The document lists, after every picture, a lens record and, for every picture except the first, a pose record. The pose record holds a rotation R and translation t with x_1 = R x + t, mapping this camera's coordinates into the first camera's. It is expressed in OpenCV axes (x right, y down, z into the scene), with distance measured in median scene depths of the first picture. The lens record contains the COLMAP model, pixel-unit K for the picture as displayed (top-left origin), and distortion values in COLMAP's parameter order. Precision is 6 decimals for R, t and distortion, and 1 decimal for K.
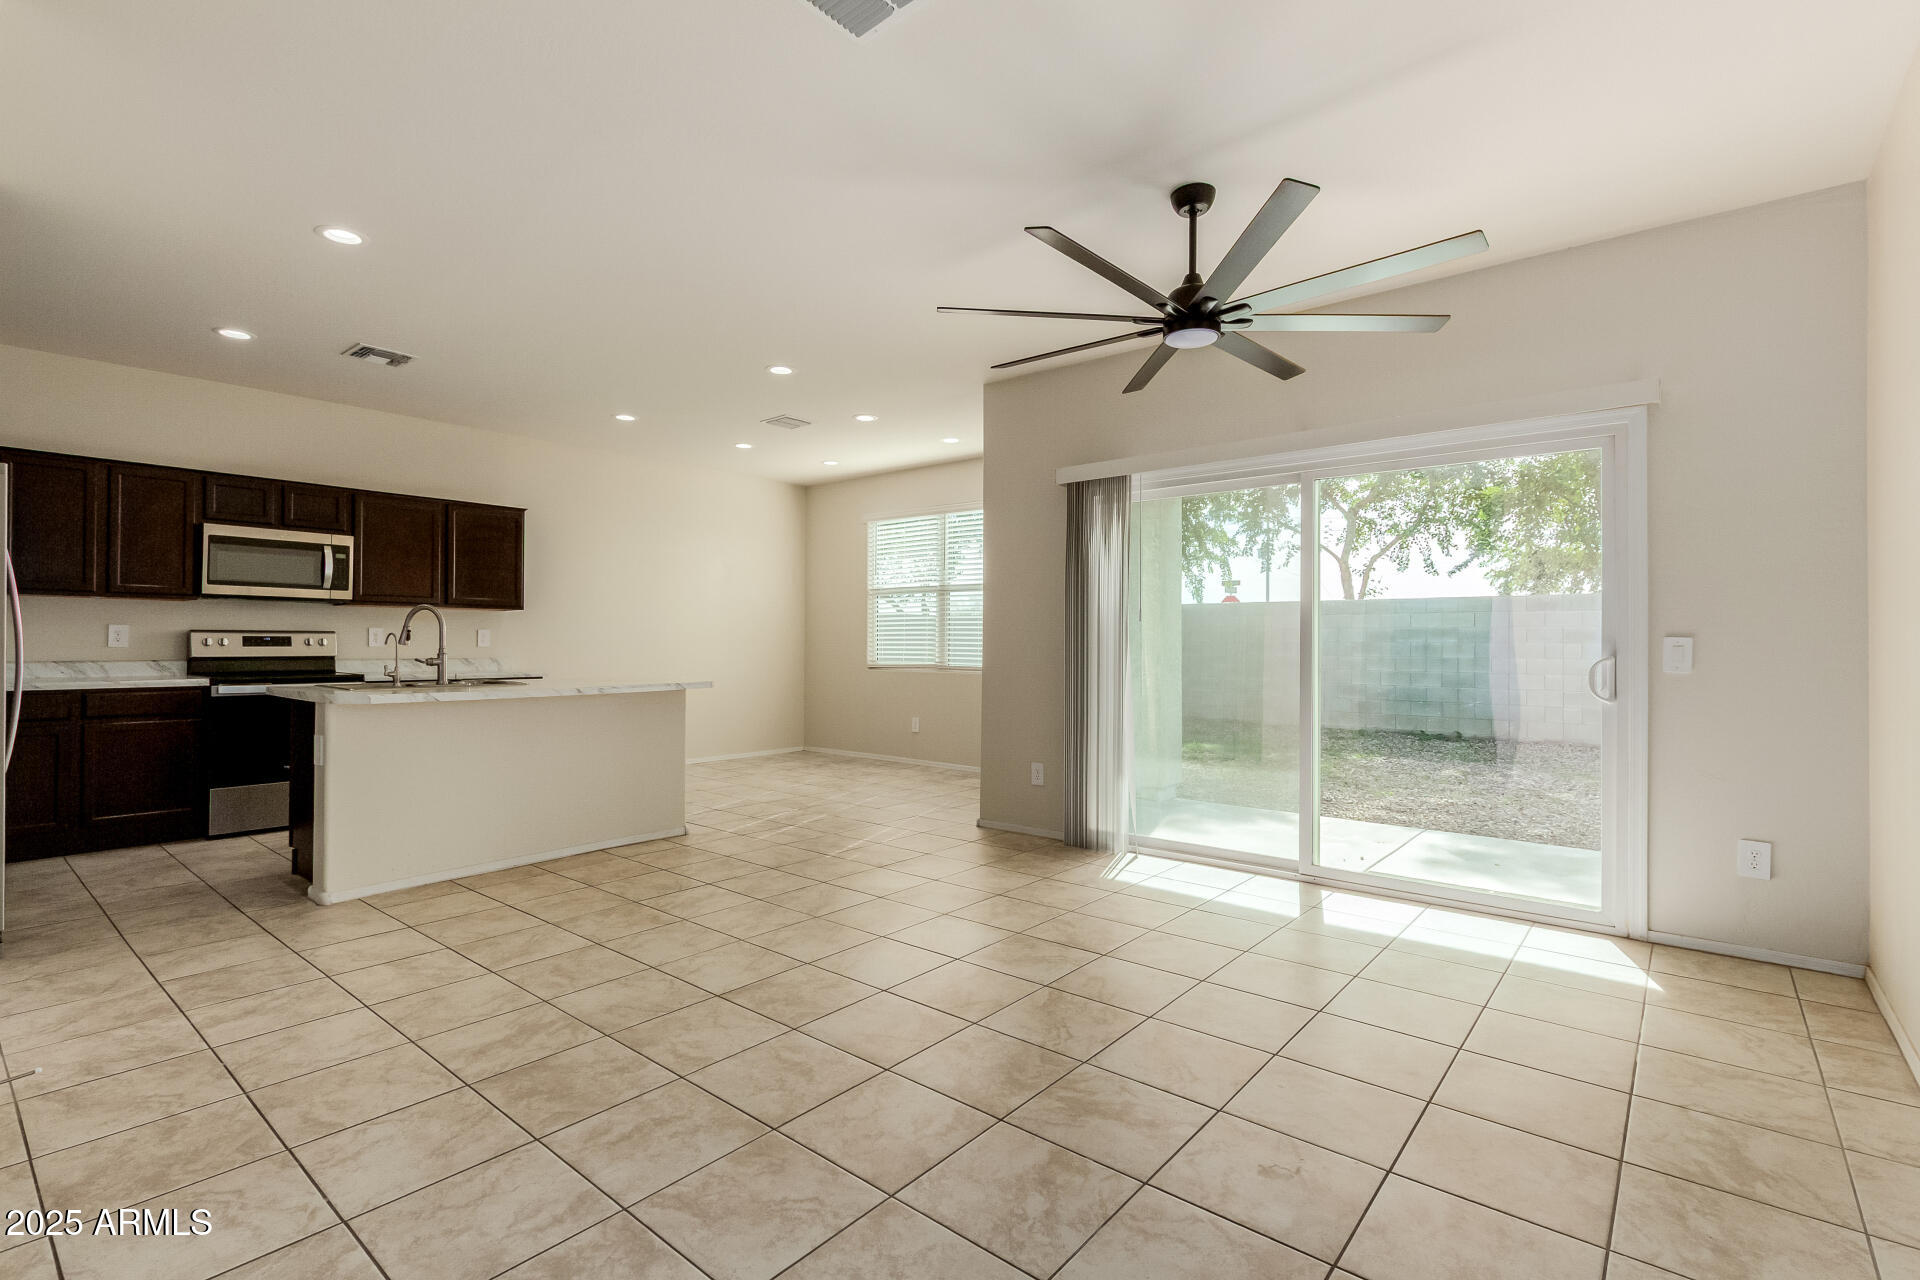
lens RADIAL K [[898.9, 0, 963.1], [0, 898.9, 640.4], [0, 0, 1]] dist [0.008052, -0.003418]
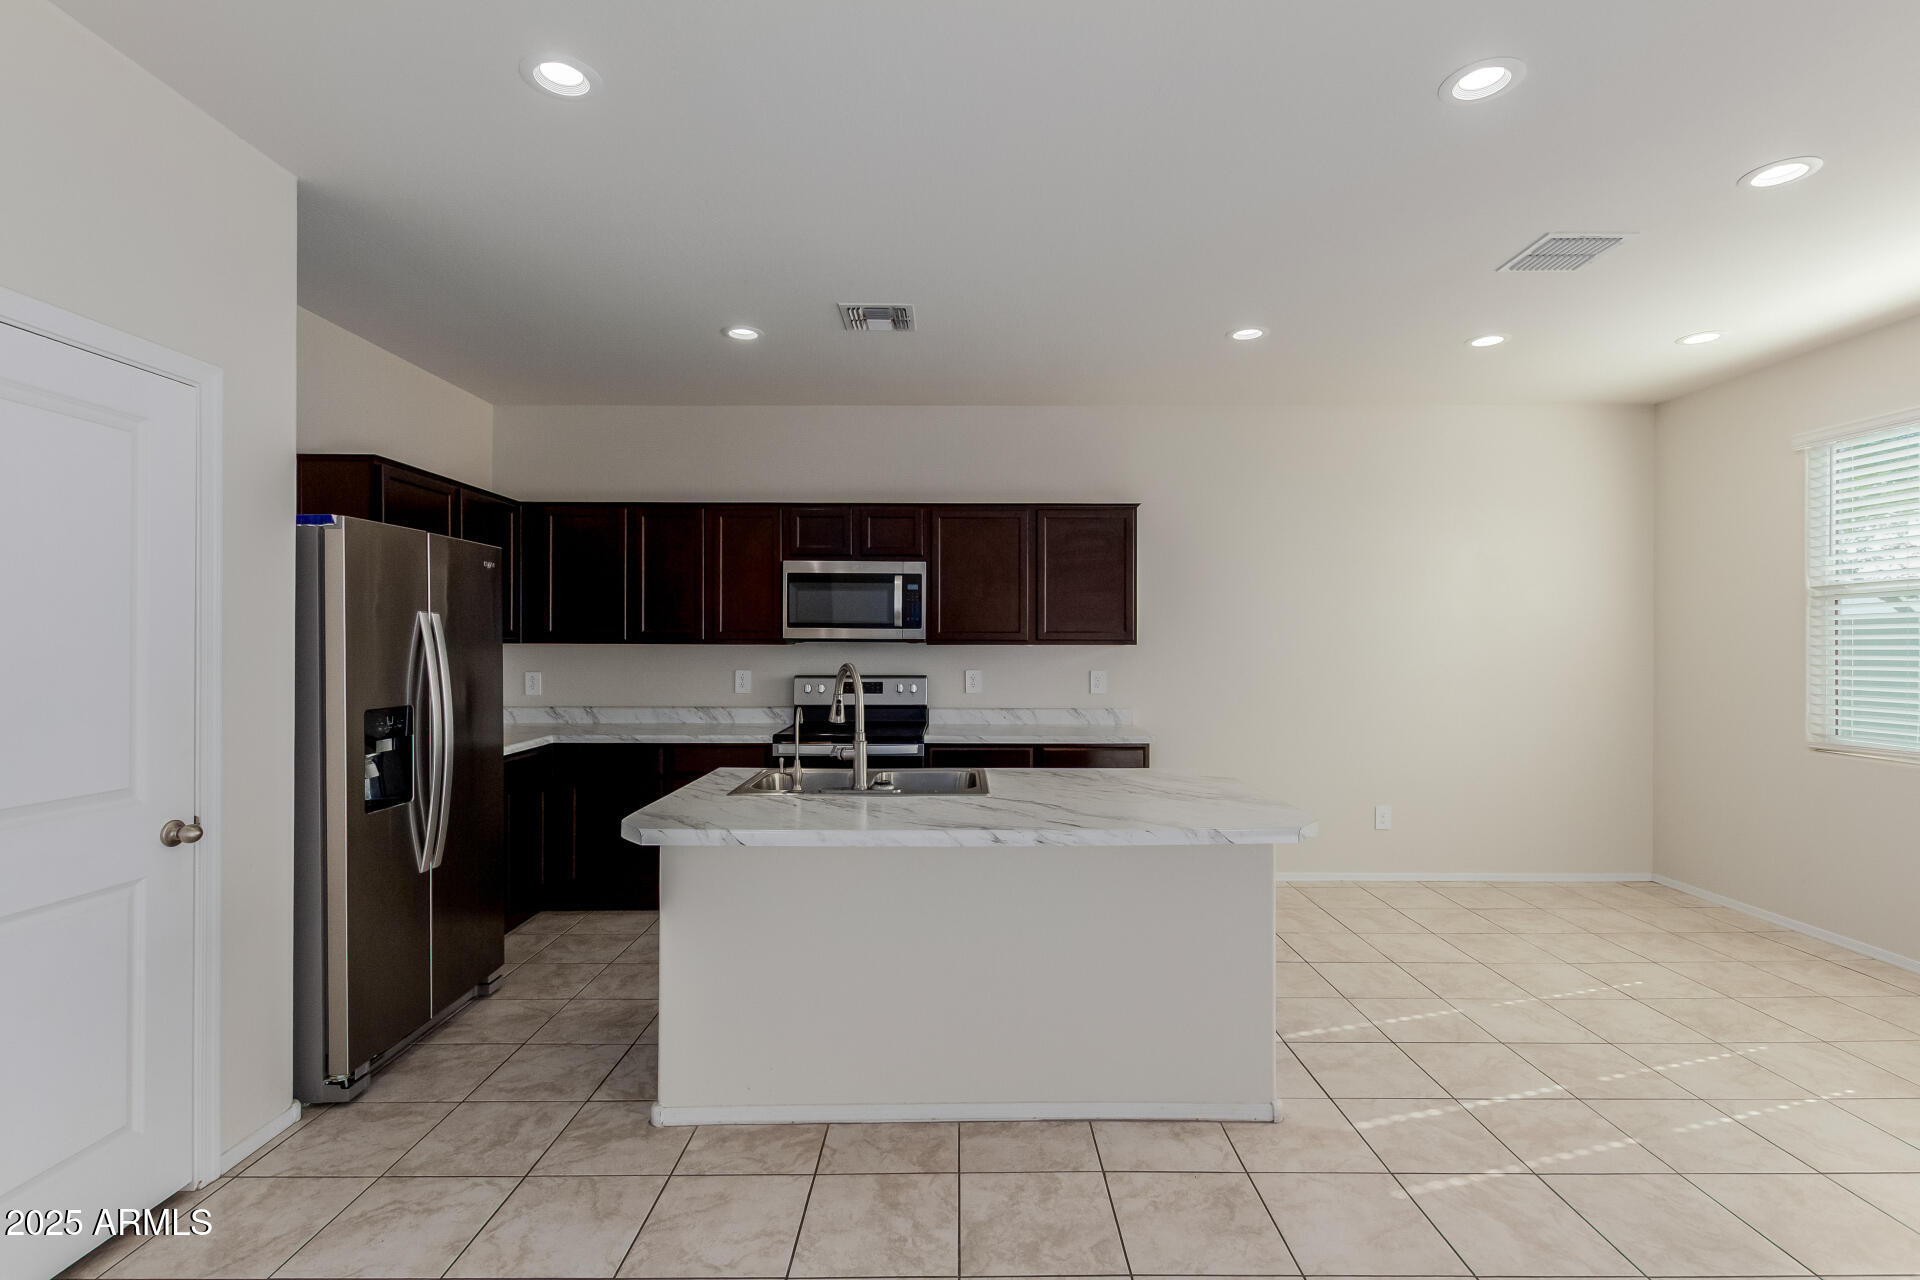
lens RADIAL K [[898.9, 0, 944.2], [0, 898.9, 641.2], [0, 0, 1]] dist [0.008052, -0.003418]
pose [[0.633727, -0.003264, -0.773550, -0.049847], [0.003710, 0.999992, -0.001180, -0.057264], [0.773548, -0.002123, 0.633734, 0.672836]]
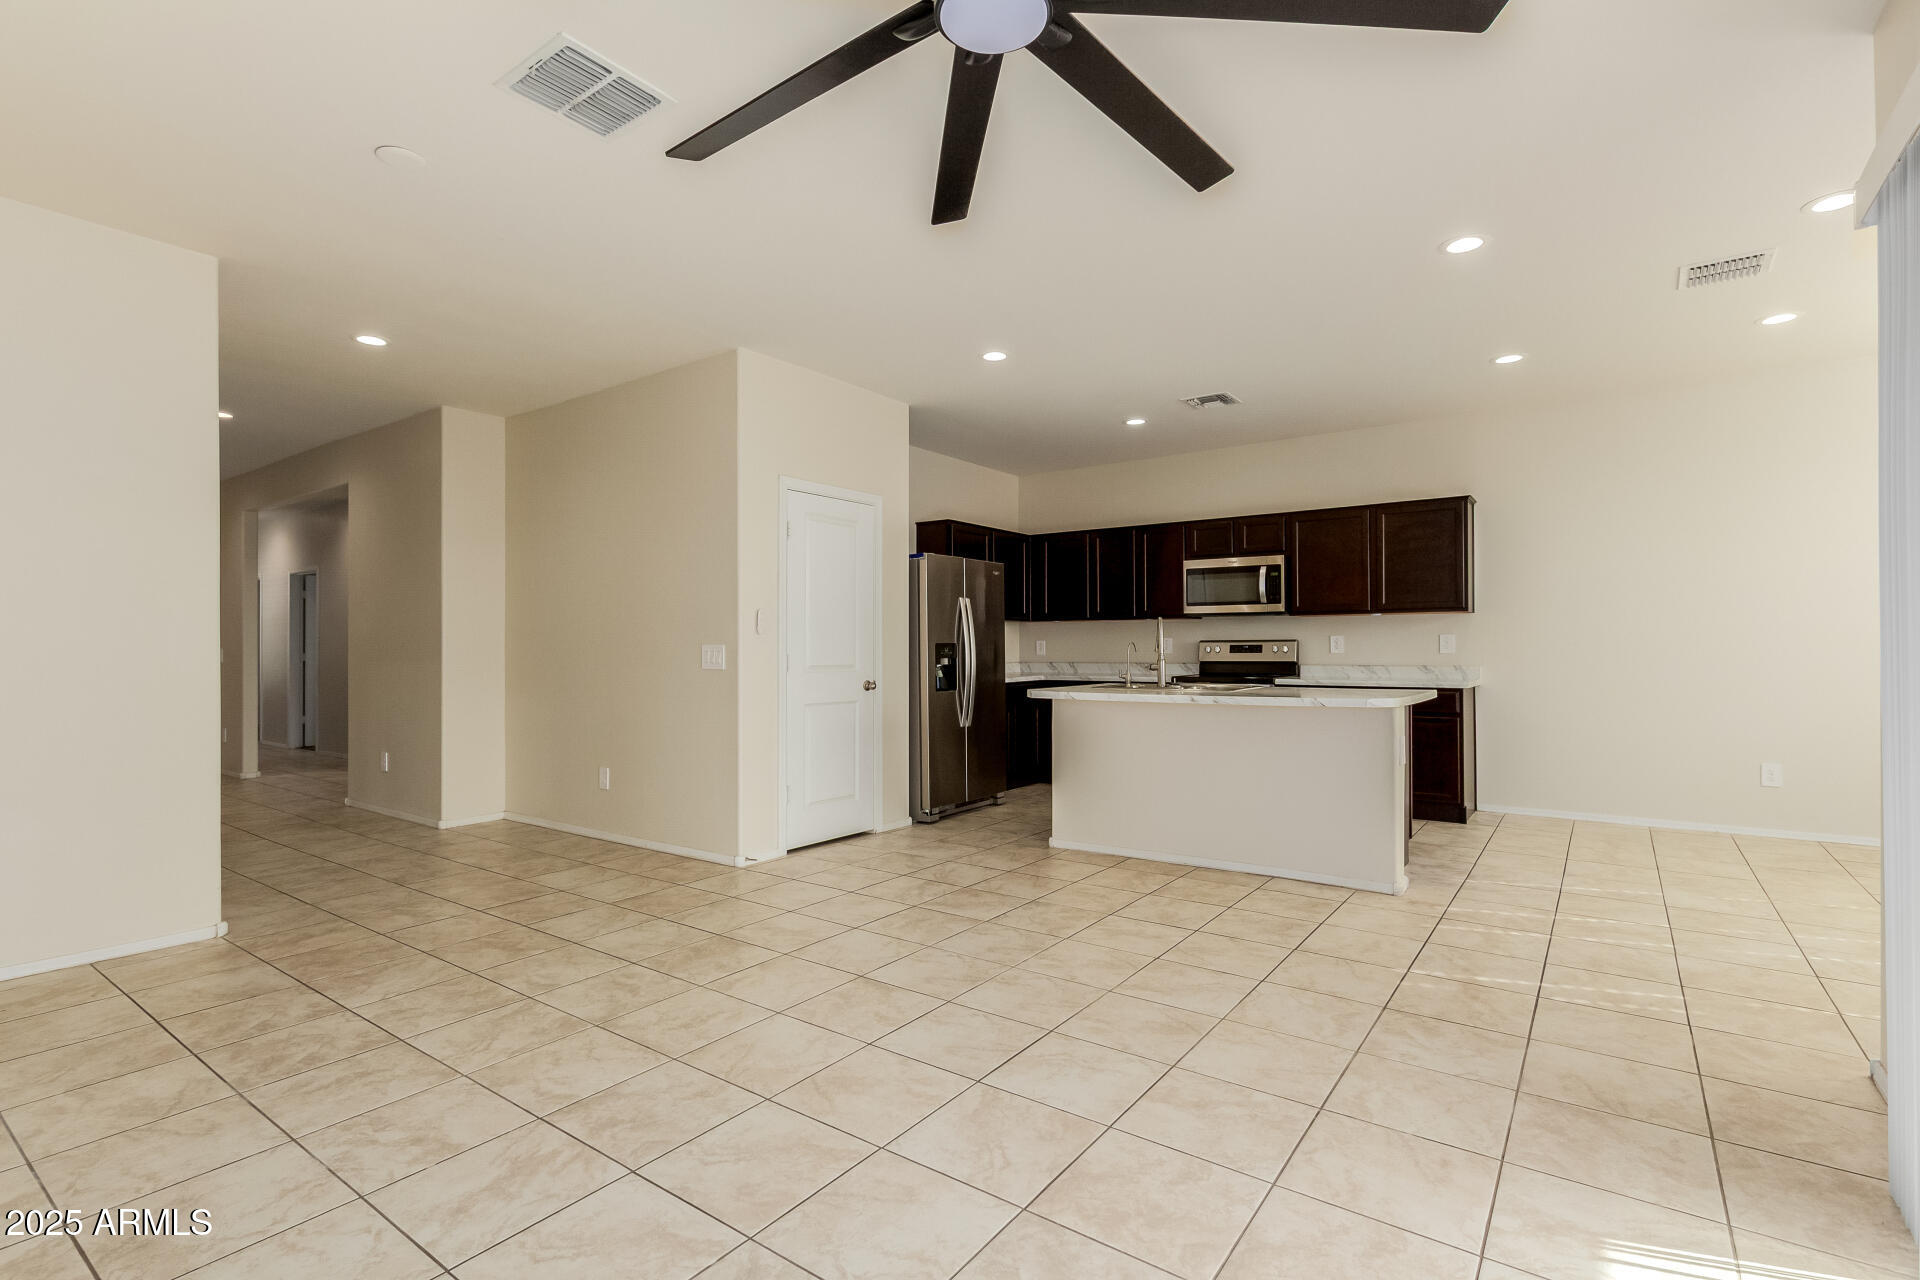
lens RADIAL K [[878.8, 0, 940.8], [0, 878.8, 643.4], [0, 0, 1]] dist [0.006231, -0.003015]
pose [[0.049373, -0.011858, -0.998710, 0.531896], [0.007705, 0.999904, -0.011491, 0.005178], [0.998751, -0.007128, 0.049460, 0.702090]]
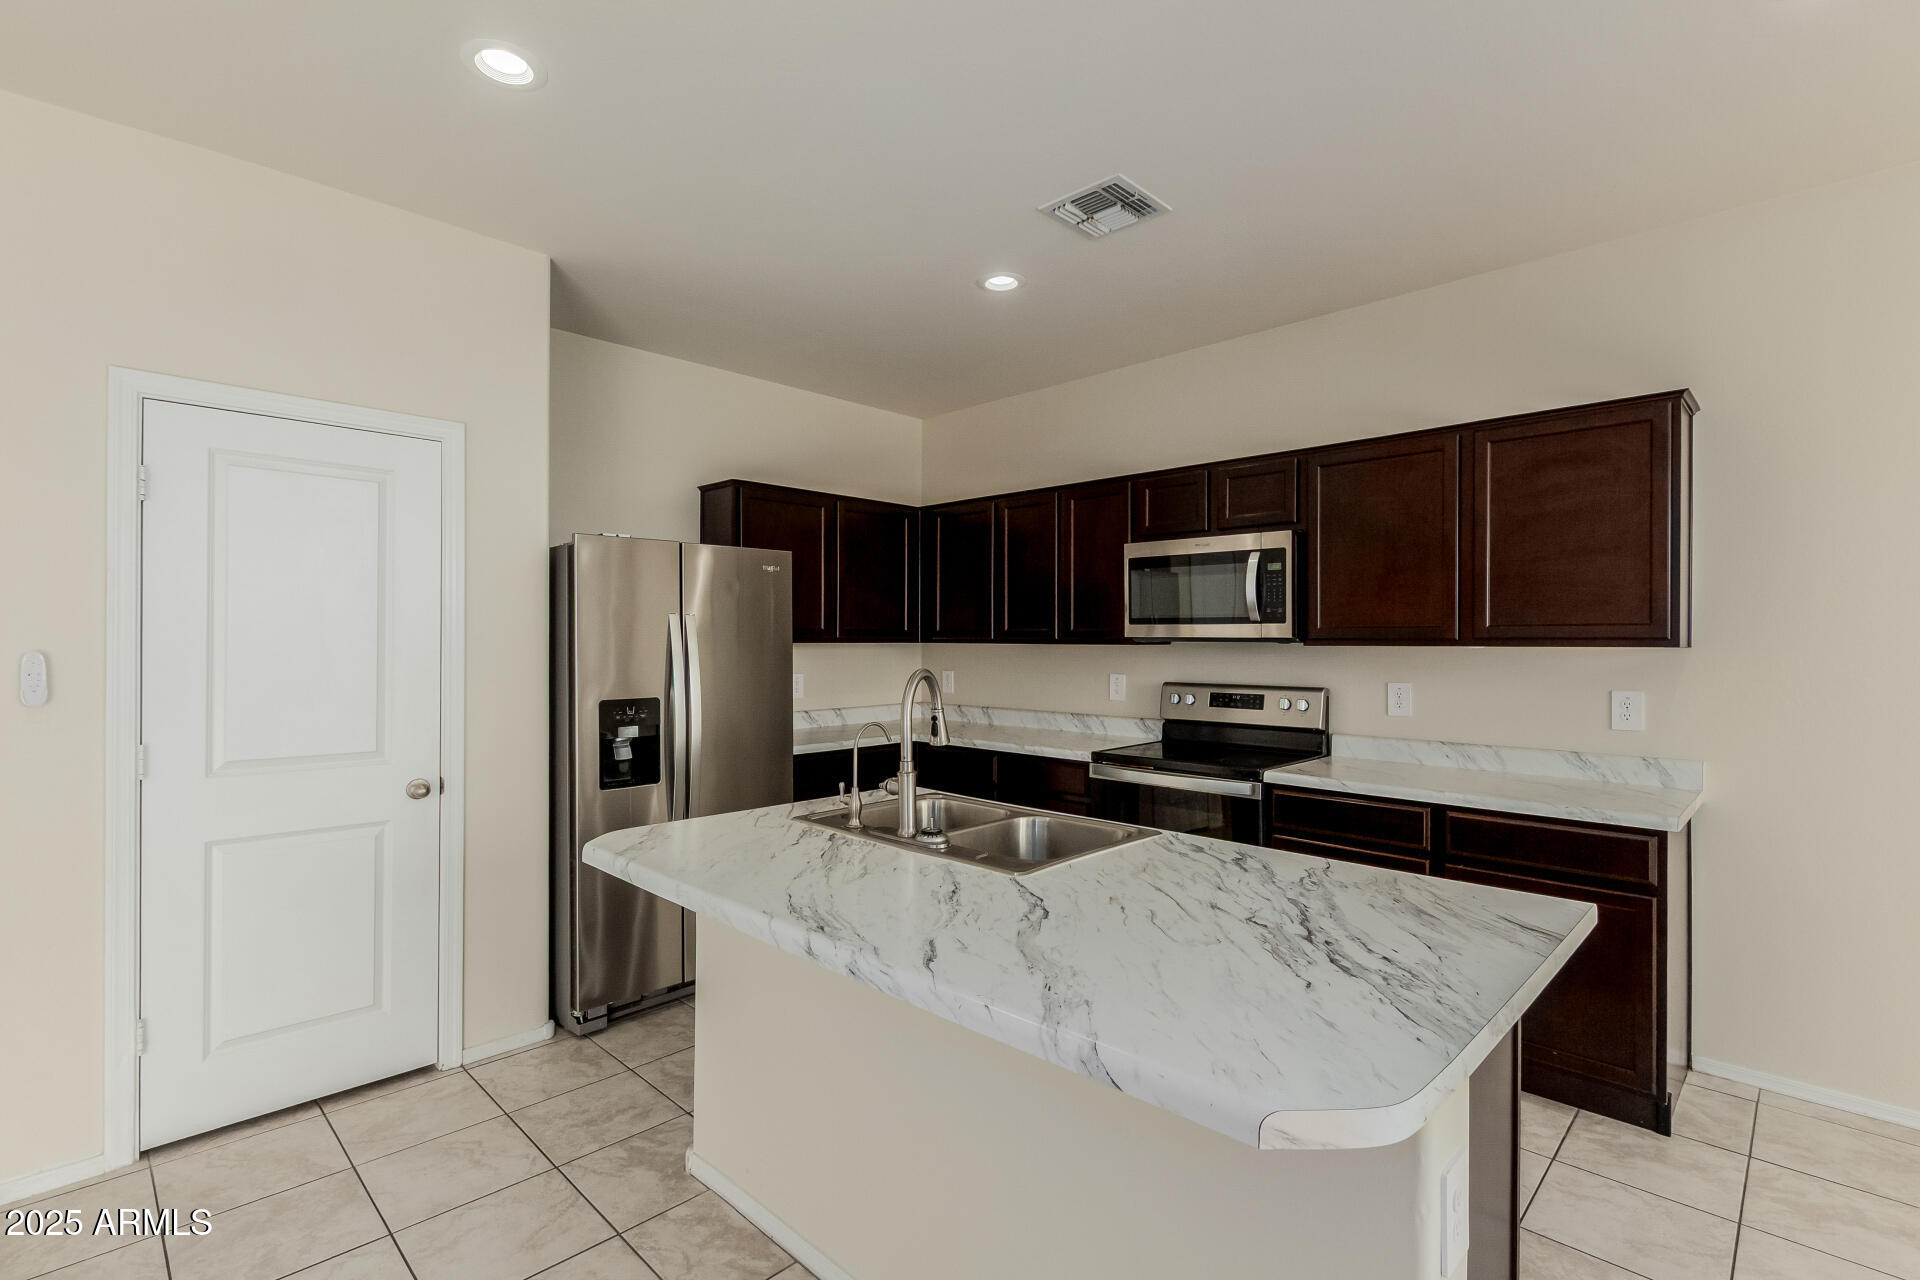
lens RADIAL K [[878.8, 0, 957.6], [0, 878.8, 642.3], [0, 0, 1]] dist [0.006231, -0.003015]
pose [[-0.085778, -0.002173, -0.996312, -0.116883], [0.001345, 0.999996, -0.002297, -0.055840], [0.996313, -0.001537, -0.085774, 1.125686]]
